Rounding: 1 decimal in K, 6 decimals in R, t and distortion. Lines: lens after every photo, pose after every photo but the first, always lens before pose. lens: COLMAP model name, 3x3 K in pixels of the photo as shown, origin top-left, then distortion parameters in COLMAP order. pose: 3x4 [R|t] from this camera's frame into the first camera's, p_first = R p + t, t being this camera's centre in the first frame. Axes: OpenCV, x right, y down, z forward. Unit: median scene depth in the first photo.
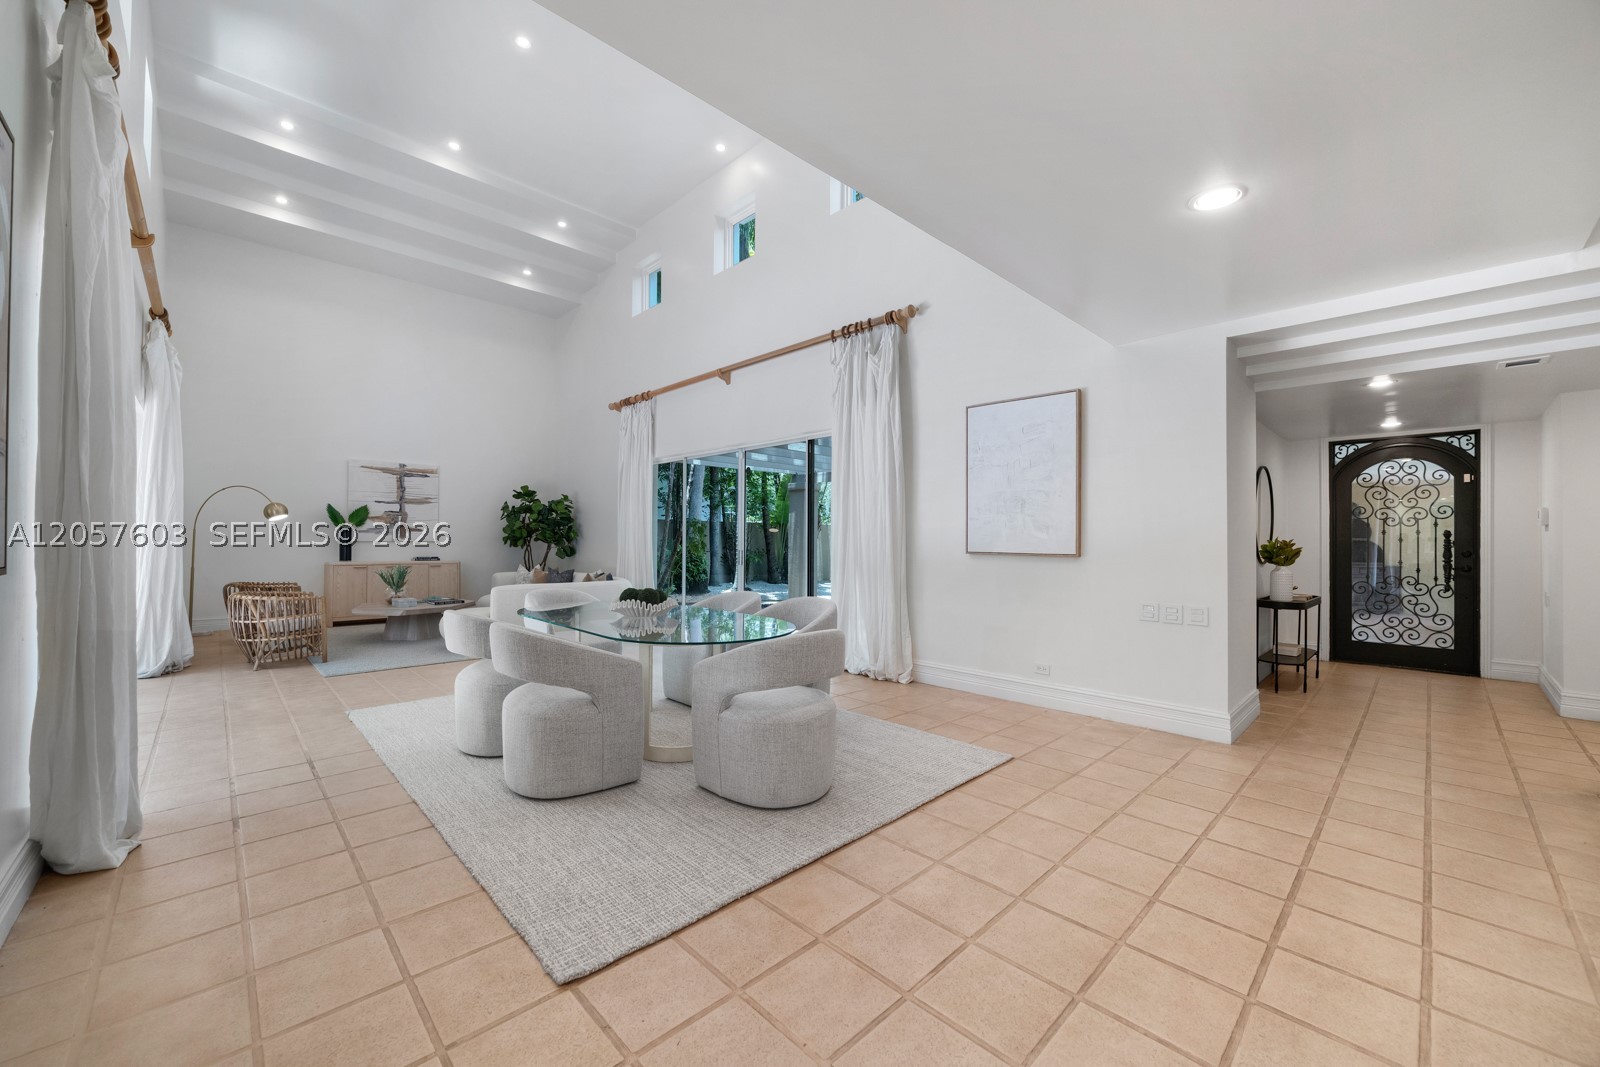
lens RADIAL K [[615.9, 0, 790.5], [0, 615.9, 534.9], [0, 0, 1]] dist [-0.024882, 0.008675]
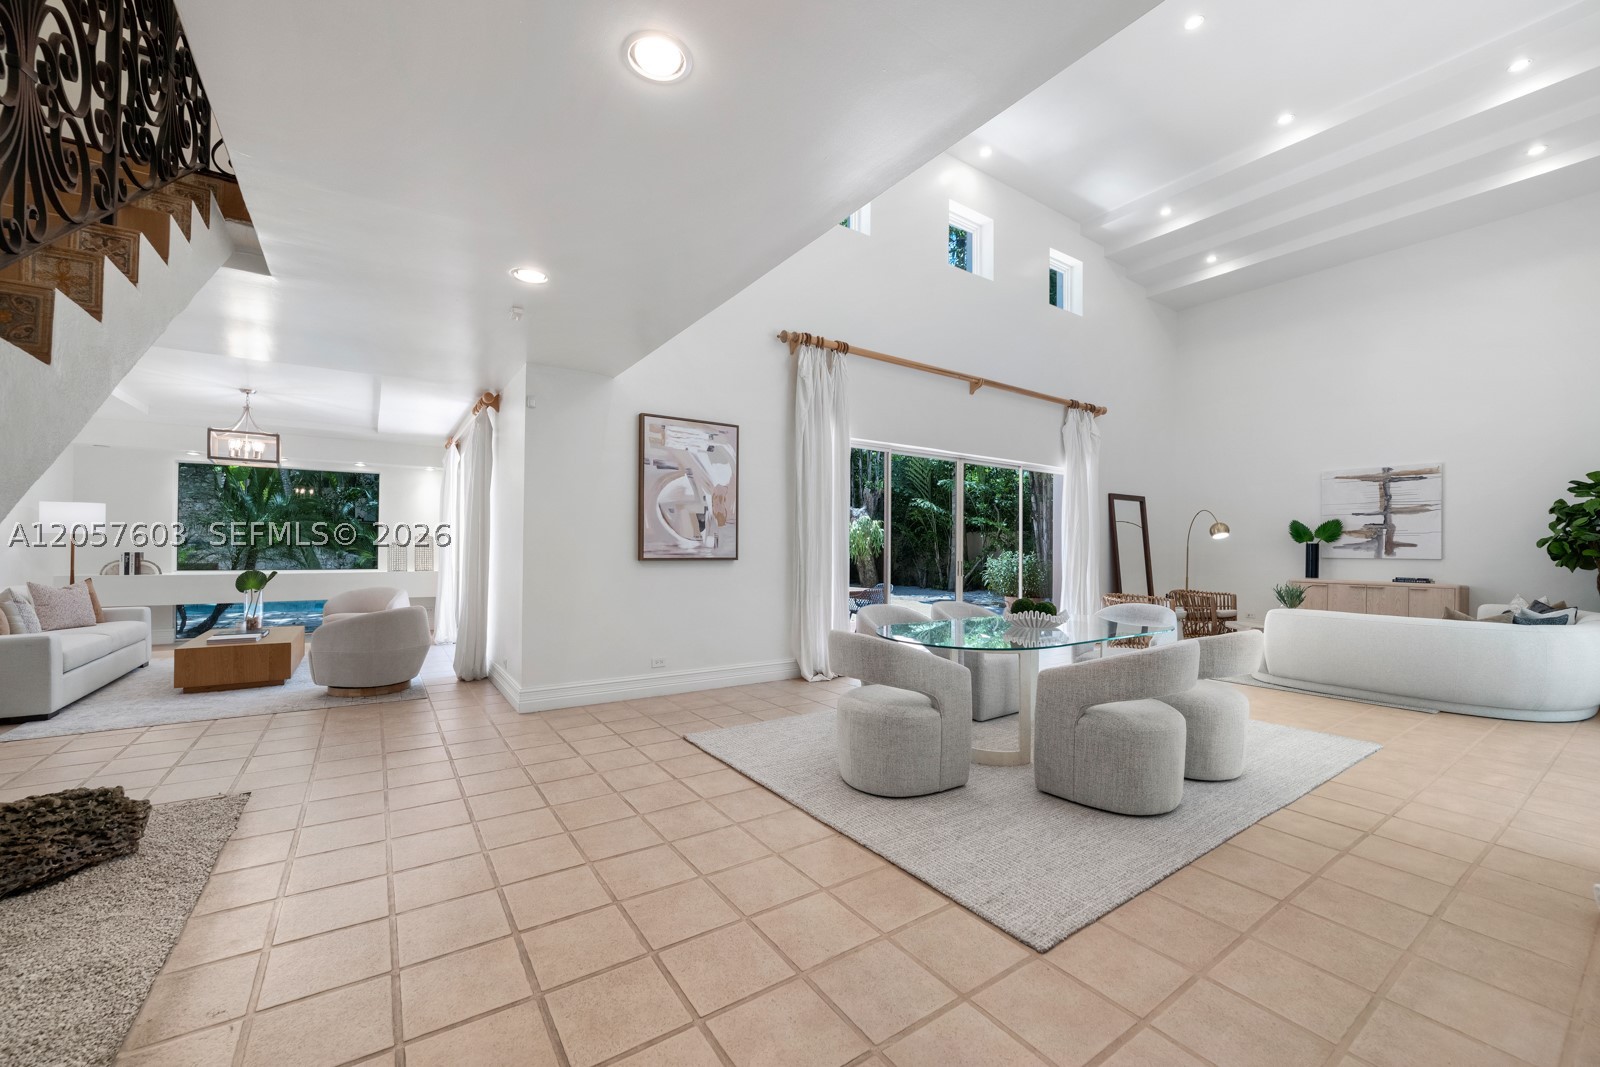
lens RADIAL K [[631.4, 0, 797.4], [0, 631.4, 548.1], [0, 0, 1]] dist [-0.022375, 0.008239]
pose [[-0.159632, -0.007285, -0.987150, 0.456488], [-0.003125, 0.999971, -0.006874, 0.005663], [0.987172, 0.001988, -0.159650, 0.422149]]
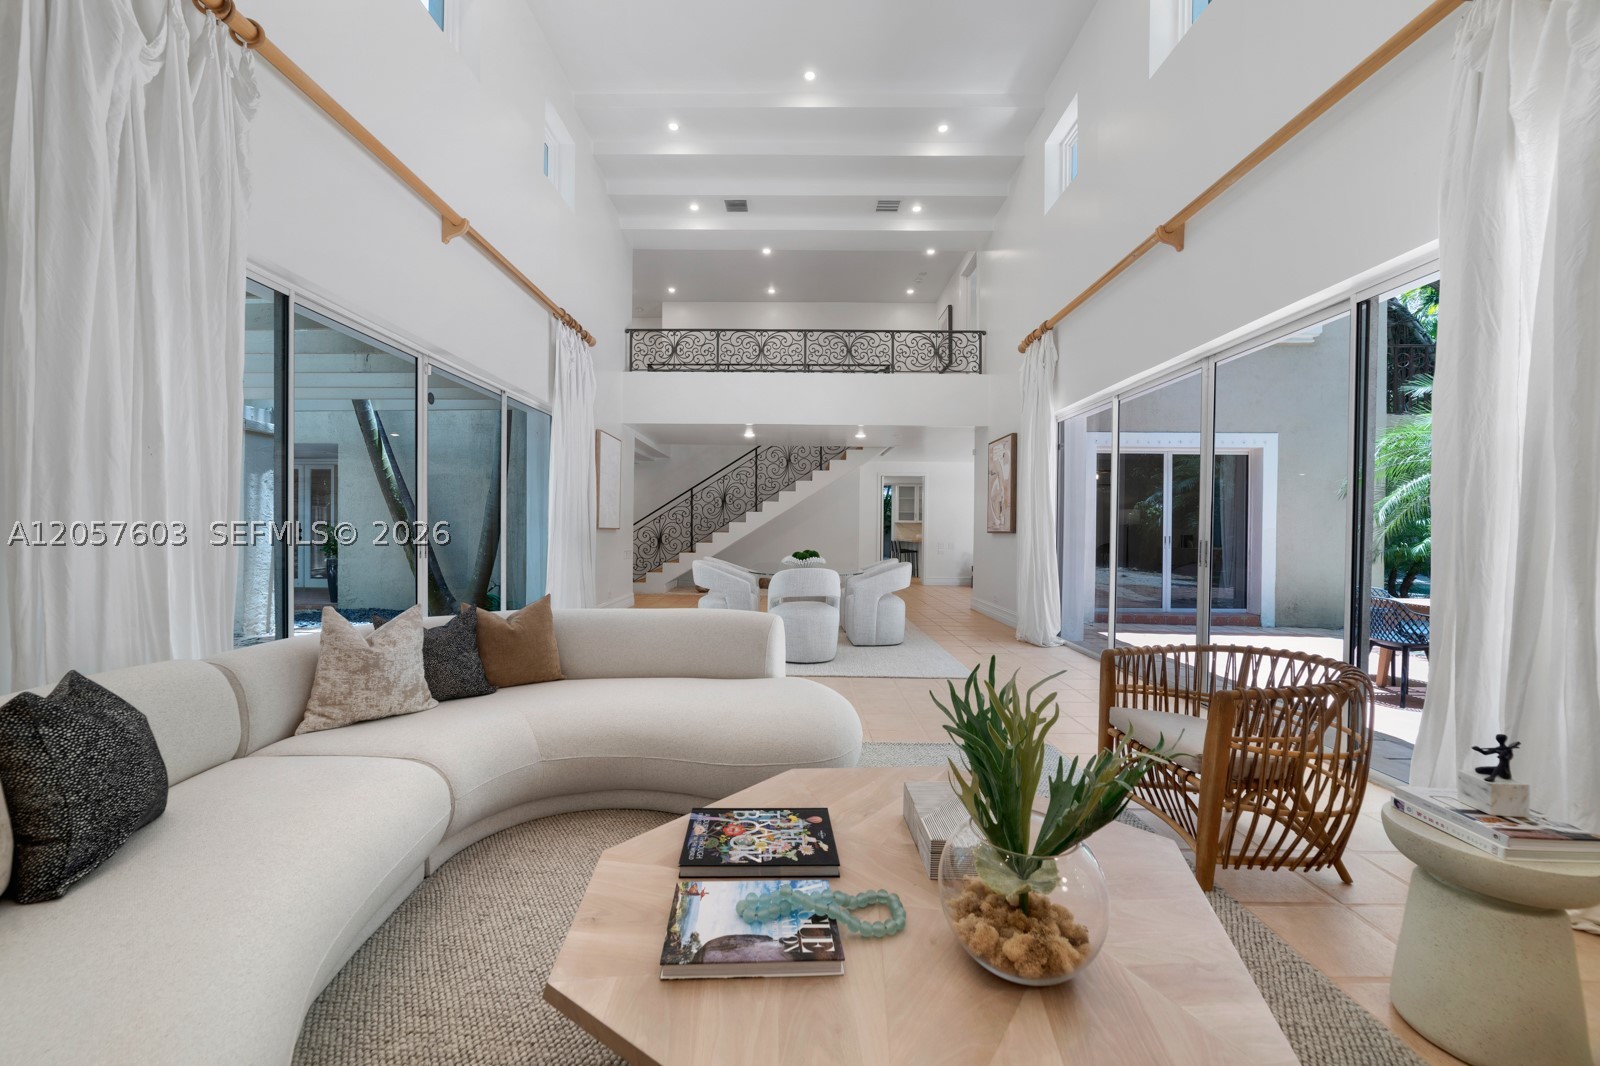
lens RADIAL K [[615.9, 0, 790.5], [0, 615.9, 534.4], [0, 0, 1]] dist [-0.024882, 0.008675]
pose [[-0.716170, -0.017720, 0.697701, -0.742078], [-0.017148, 0.999823, 0.007791, 0.015604], [-0.697715, -0.006385, -0.716347, 1.202185]]
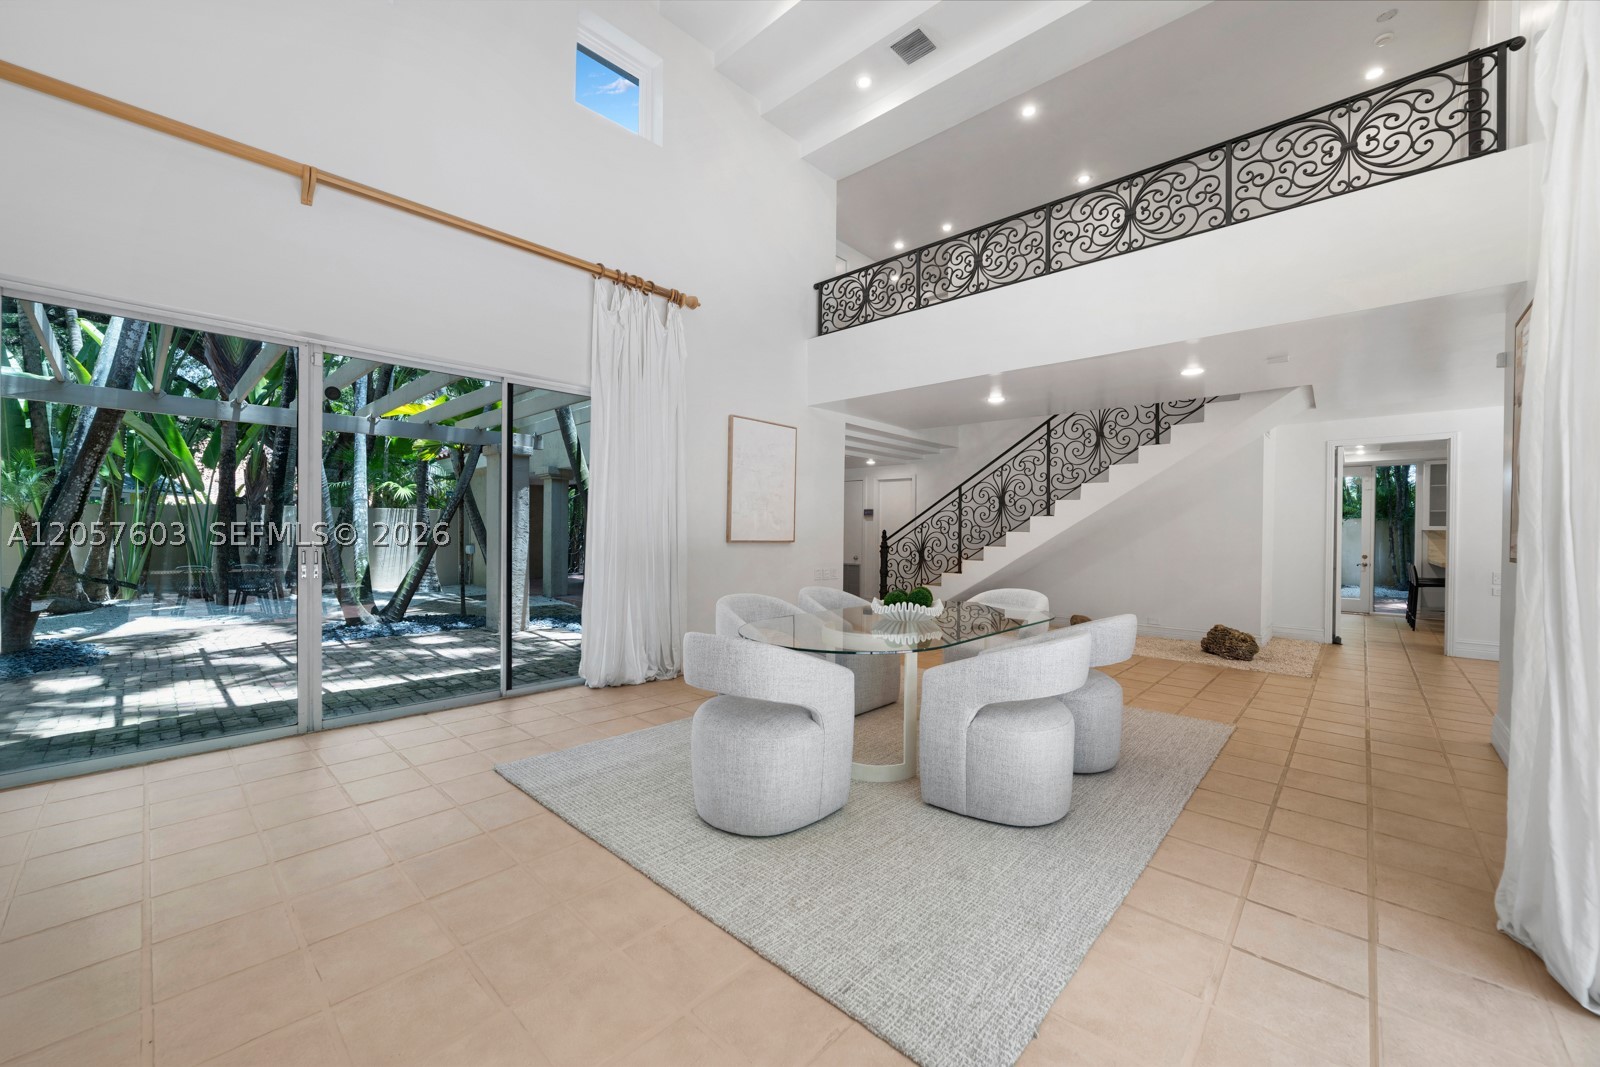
lens RADIAL K [[615.5, 0, 786.3], [0, 615.5, 535.5], [0, 0, 1]] dist [-0.024825, 0.006757]
pose [[-0.048306, -0.013197, 0.998745, -0.605629], [-0.017888, 0.999764, 0.012345, 0.000351], [-0.998672, -0.017269, -0.048530, 0.659838]]
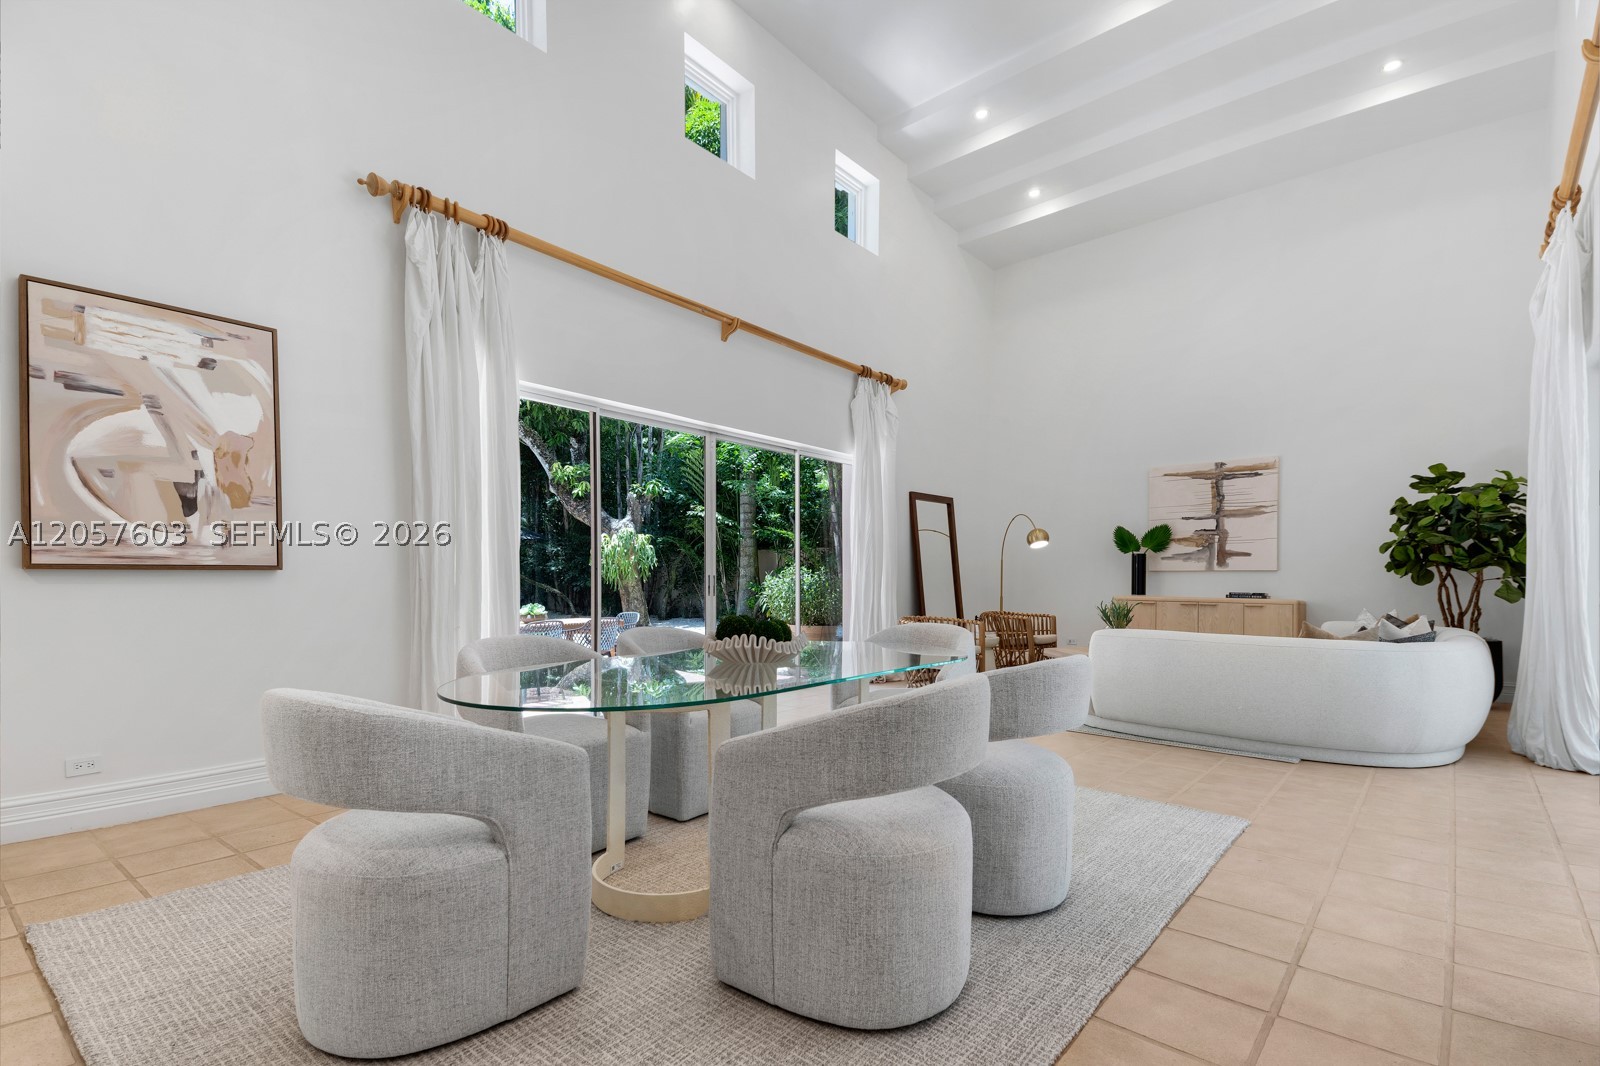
lens RADIAL K [[733.3, 0, 783.1], [0, 733.3, 580.8], [0, 0, 1]] dist [0.147372, -0.077088]
pose [[0.095385, 0.000440, -0.995440, 0.268417], [0.005459, 0.999985, 0.000966, 0.024380], [0.995425, -0.005527, 0.095382, 0.521801]]
